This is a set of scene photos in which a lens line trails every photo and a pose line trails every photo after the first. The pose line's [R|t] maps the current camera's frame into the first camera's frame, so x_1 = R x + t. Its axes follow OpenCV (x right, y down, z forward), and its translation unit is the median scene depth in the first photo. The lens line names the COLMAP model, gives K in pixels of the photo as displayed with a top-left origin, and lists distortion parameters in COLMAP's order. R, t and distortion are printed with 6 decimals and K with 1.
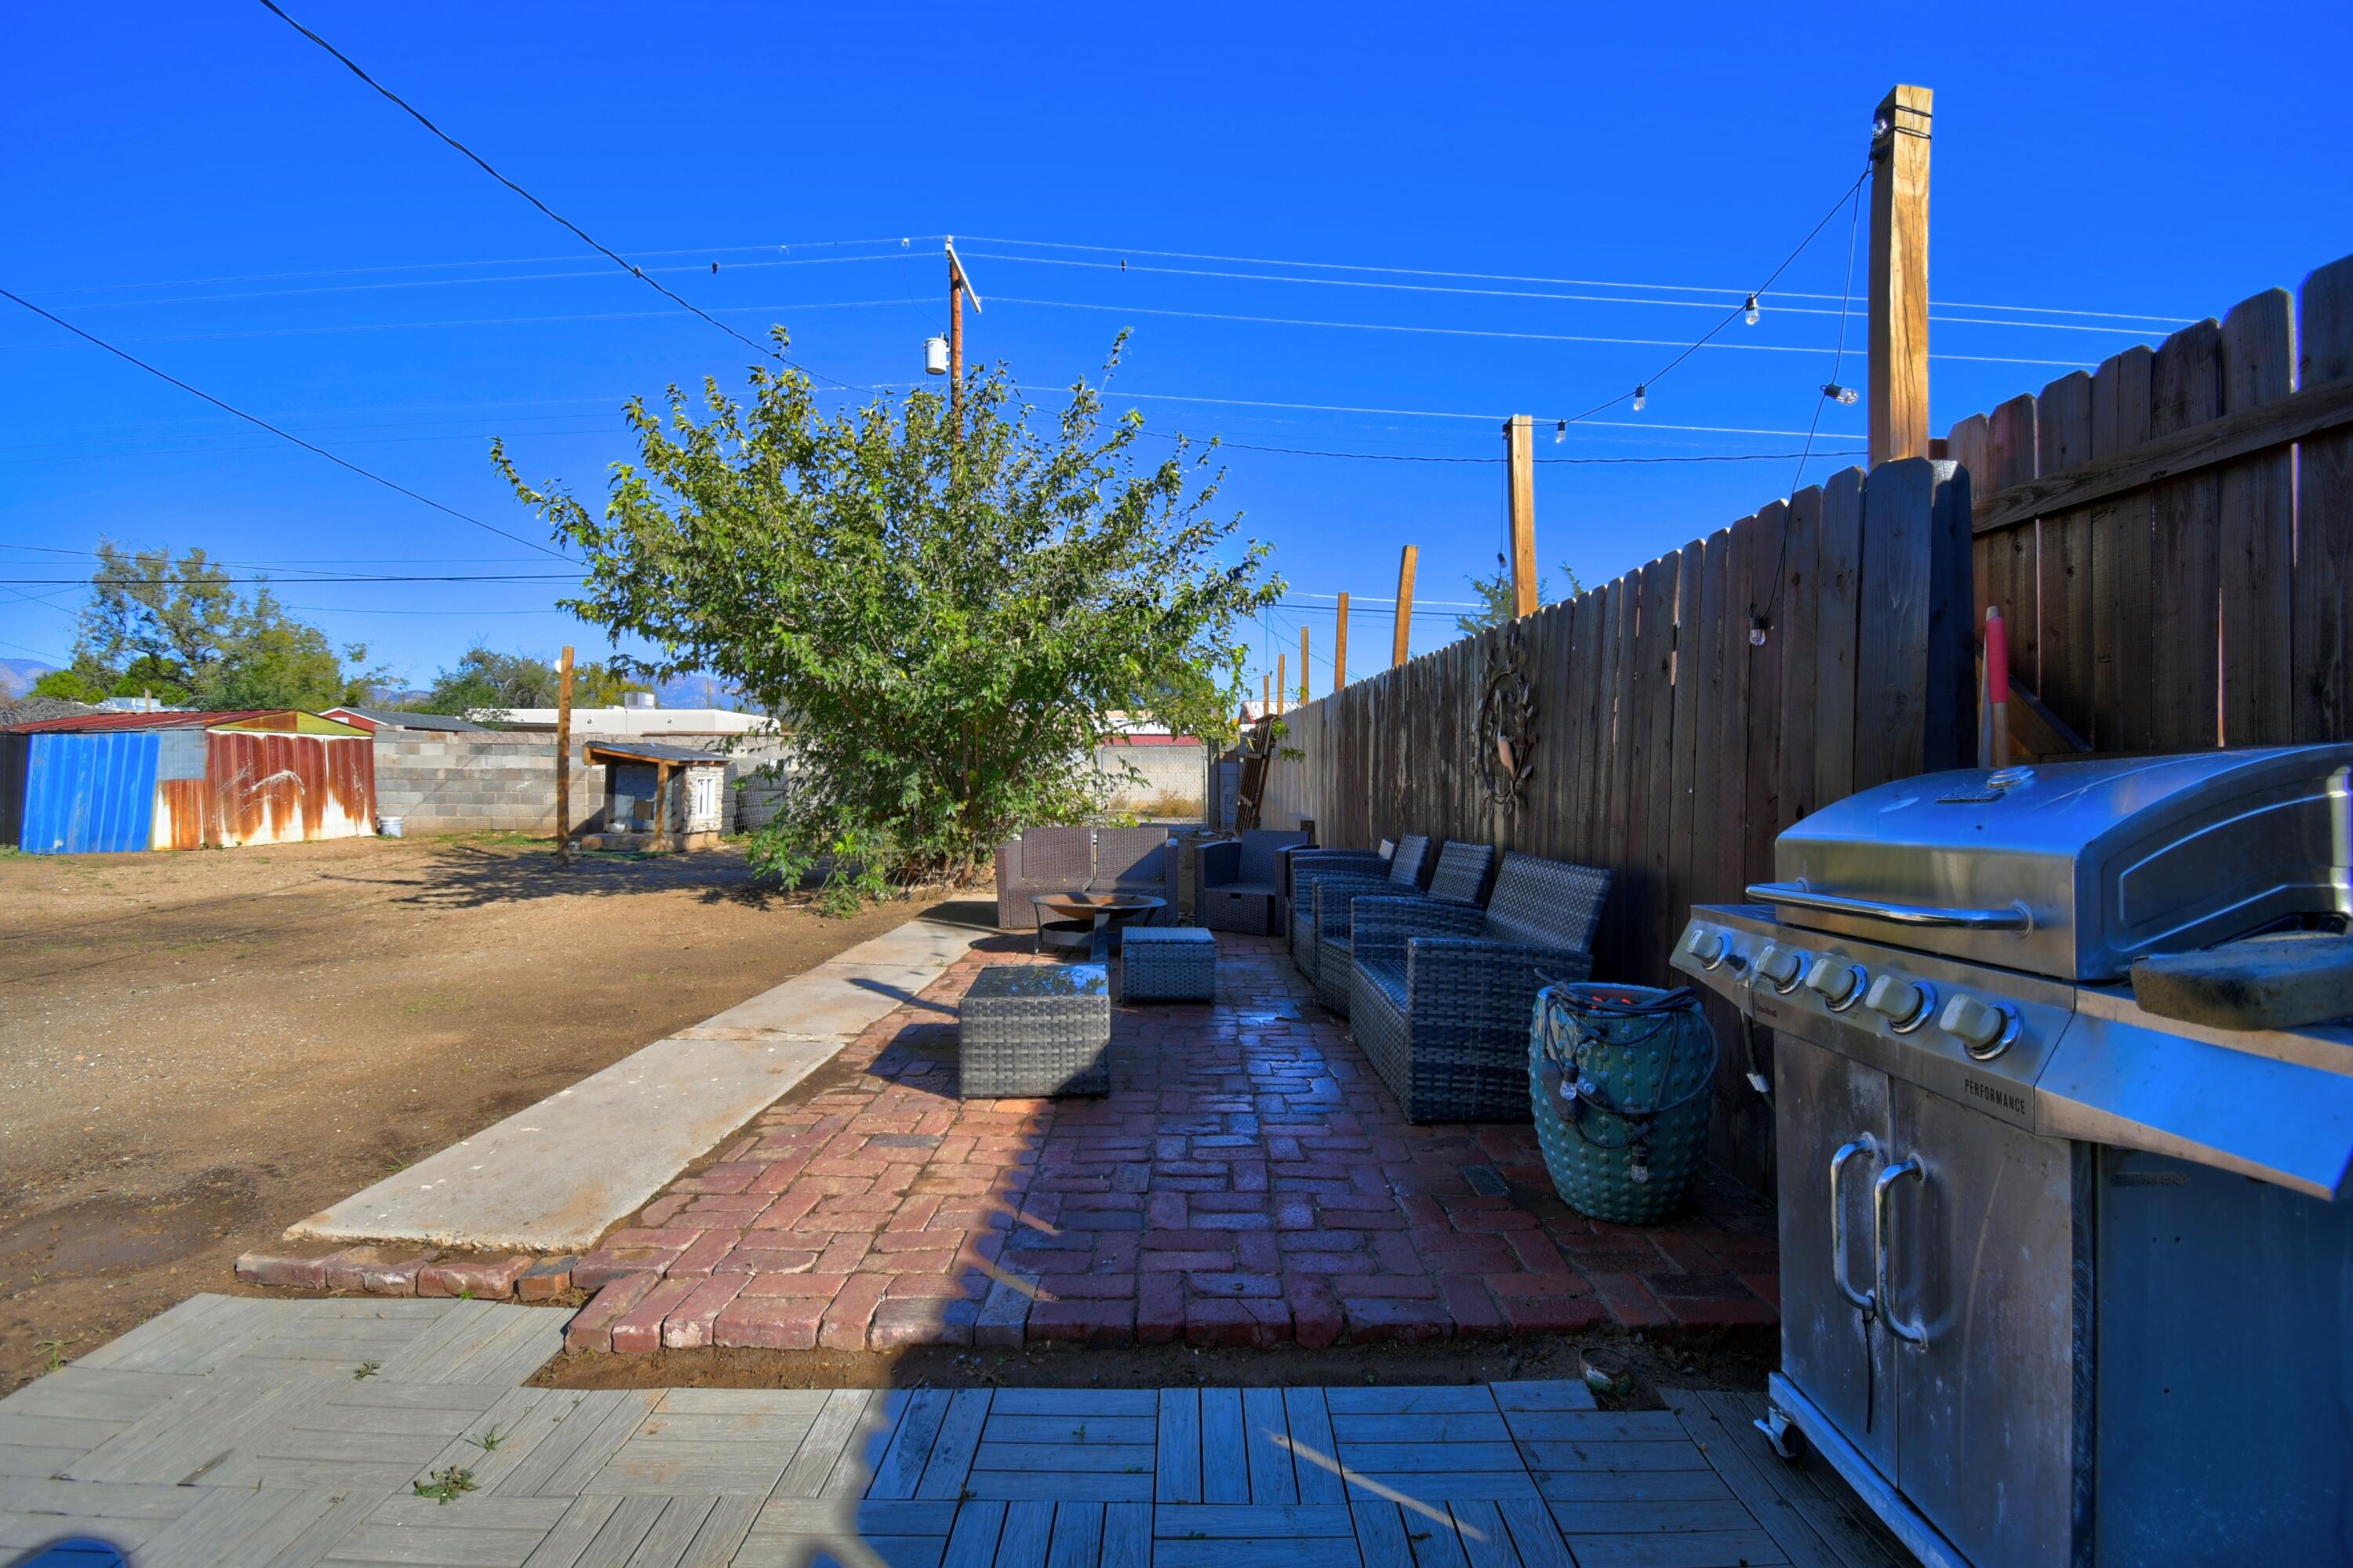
lens RADIAL K [[1012.2, 0, 1177.0], [0, 1012.2, 785.4], [0, 0, 1]] dist [-0.000045, -0.000008]
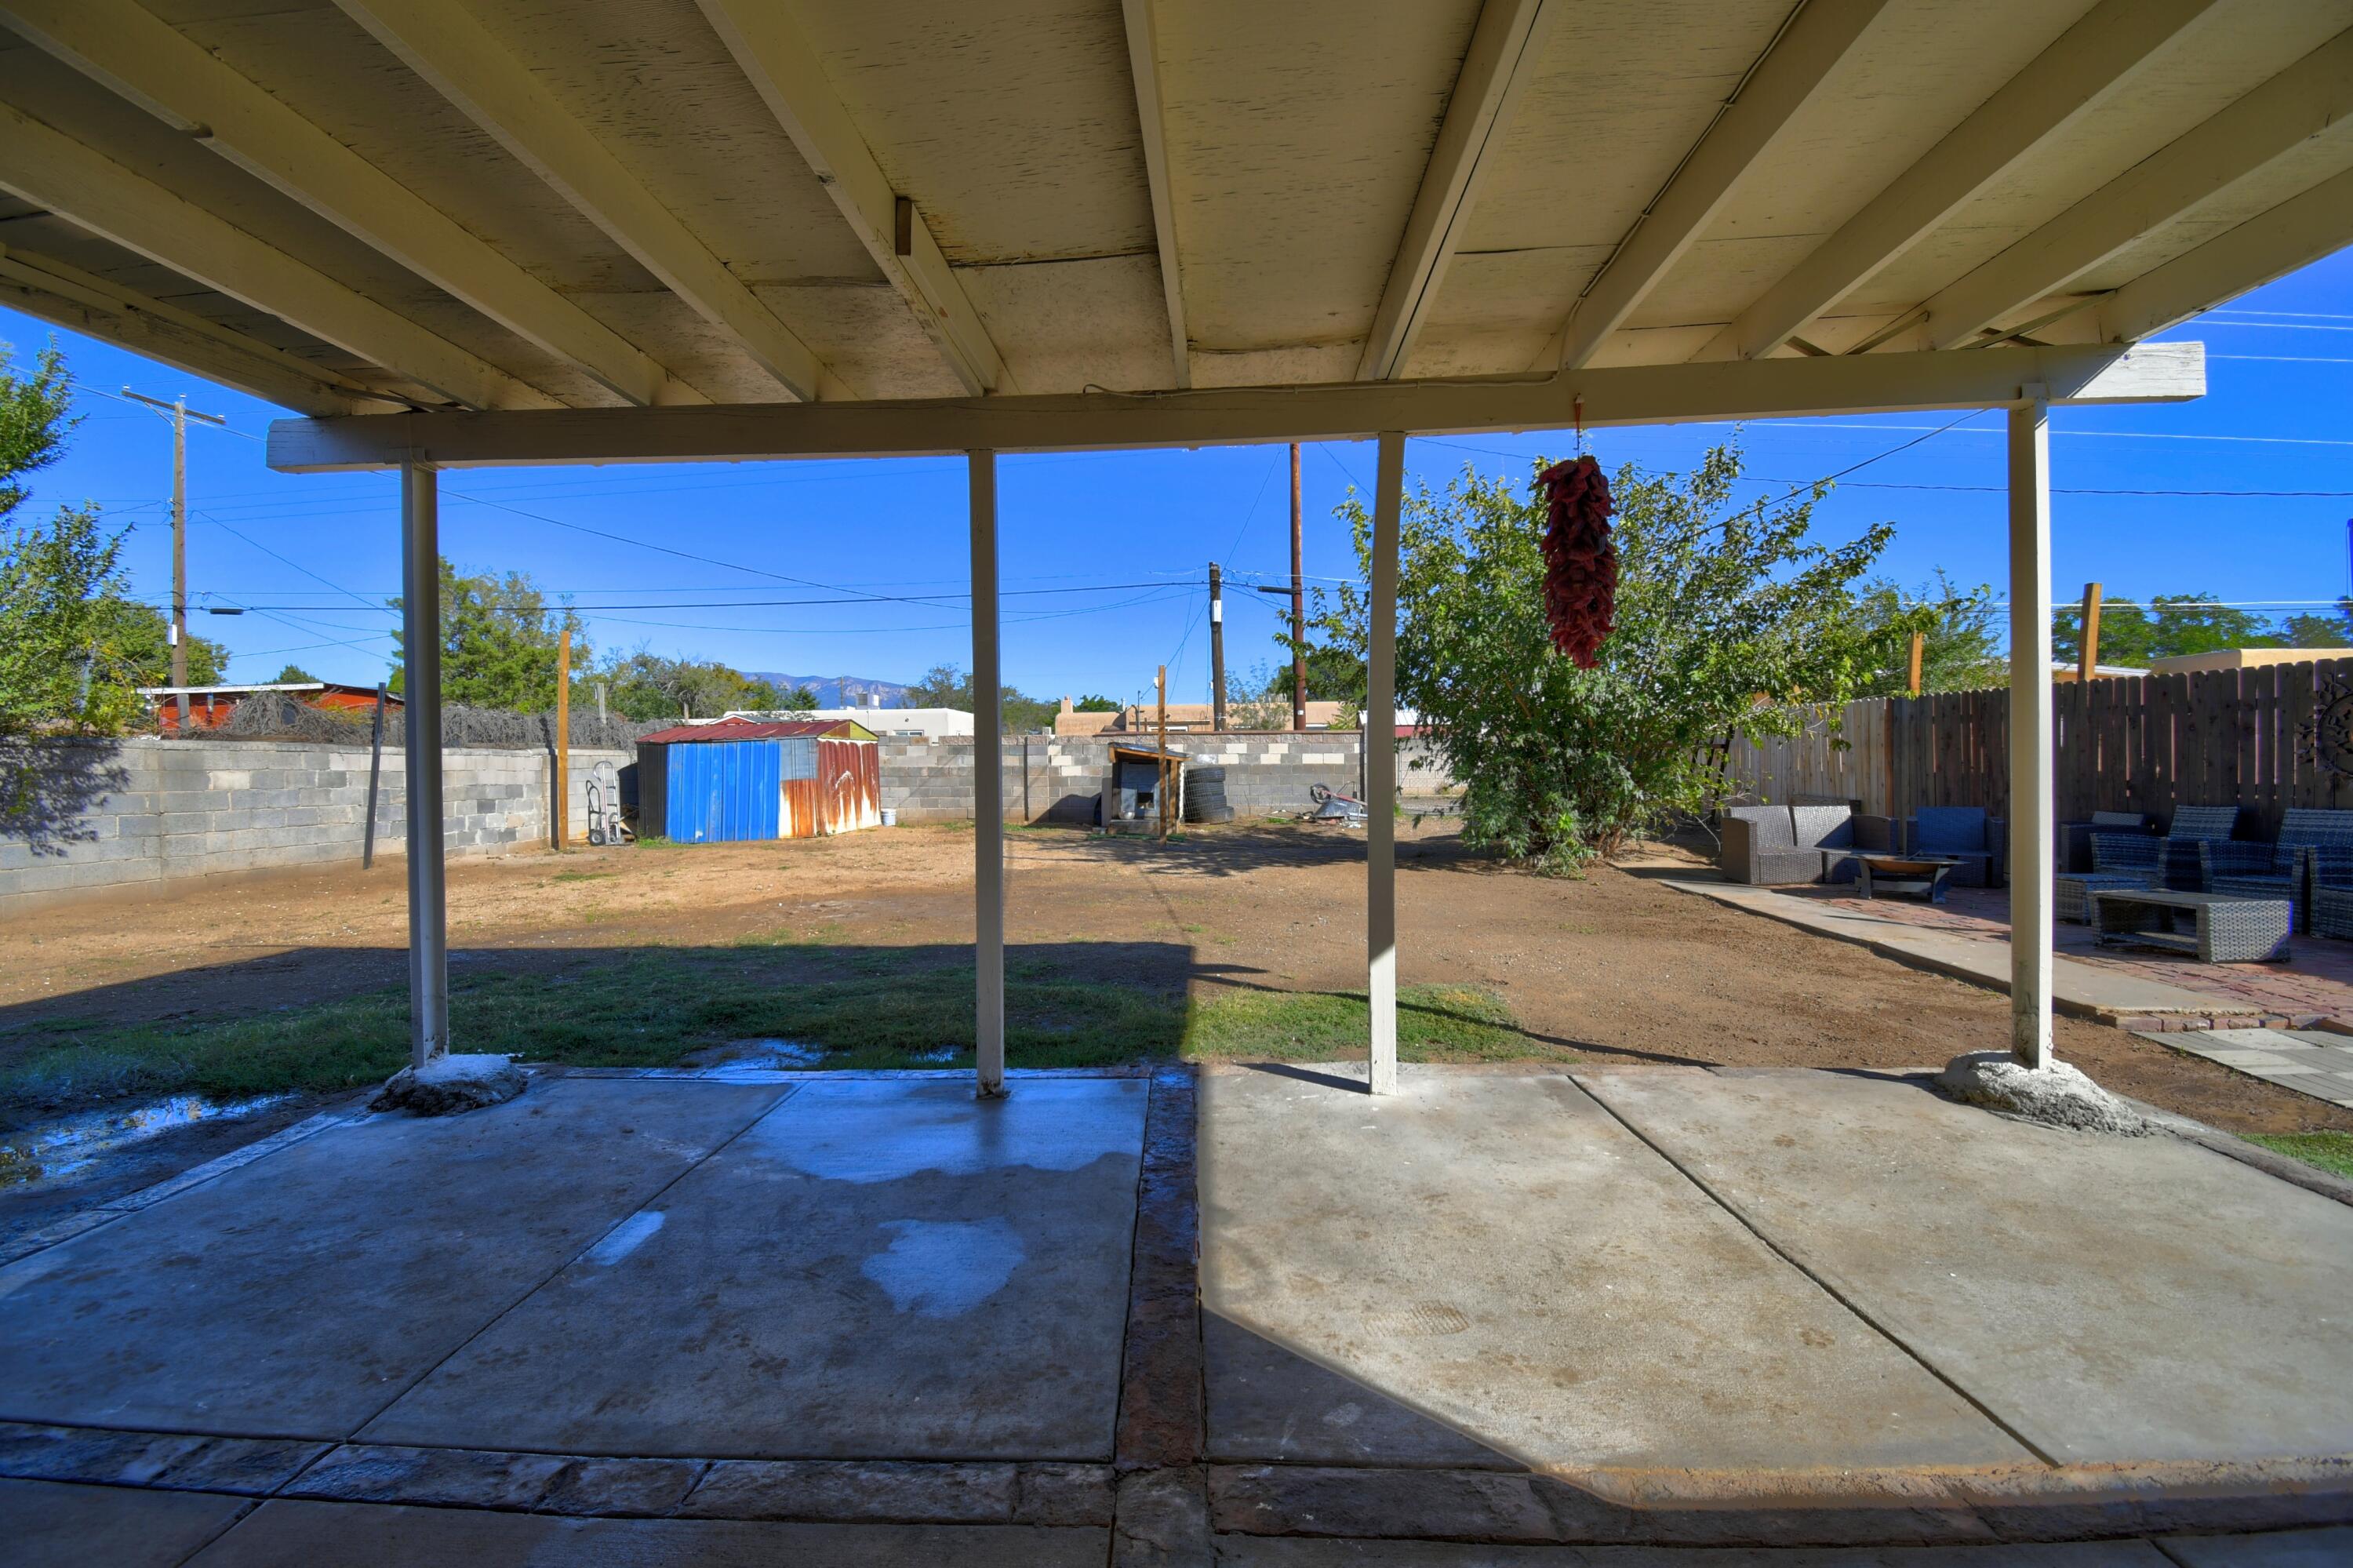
lens RADIAL K [[1012.2, 0, 1175.1], [0, 1012.2, 779.7], [0, 0, 1]] dist [-0.000045, -0.000008]
pose [[0.998995, -0.014563, -0.042382, -0.478378], [0.014838, 0.999871, 0.006183, -0.006068], [0.042286, -0.006805, 0.999082, -0.189088]]
